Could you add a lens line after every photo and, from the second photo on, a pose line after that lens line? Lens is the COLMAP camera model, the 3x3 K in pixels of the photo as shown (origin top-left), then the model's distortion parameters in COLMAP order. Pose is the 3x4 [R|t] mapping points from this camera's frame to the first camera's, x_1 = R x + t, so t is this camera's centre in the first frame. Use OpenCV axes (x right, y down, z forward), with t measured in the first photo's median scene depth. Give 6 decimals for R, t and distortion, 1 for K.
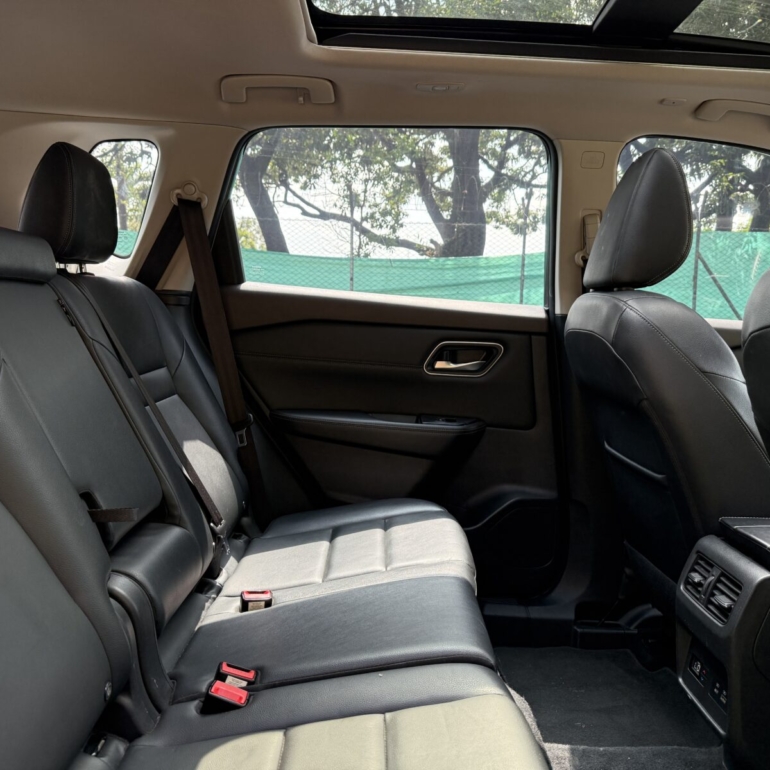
lens RADIAL K [[726.8, 0, 385.0], [0, 726.8, 385.0], [0, 0, 1]] dist [0.175332, -0.369143]
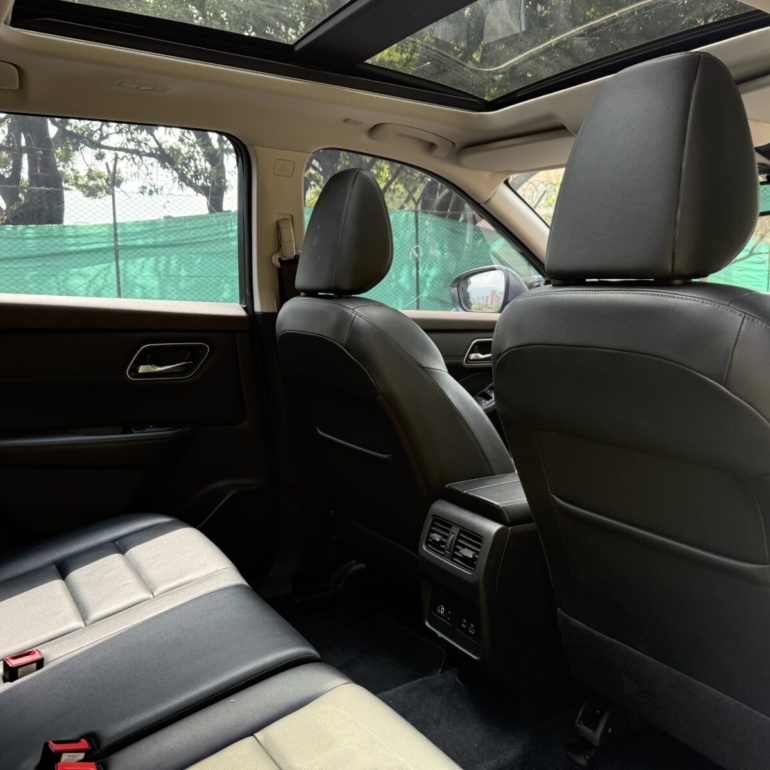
lens RADIAL K [[744.0, 0, 353.5], [0, 744.0, 382.8], [0, 0, 1]] dist [0.104708, -0.218456]
pose [[0.850194, -0.104852, 0.515922, -0.225307], [0.077020, 0.994195, 0.075130, -0.071151], [-0.520805, -0.024138, 0.853335, 0.020421]]
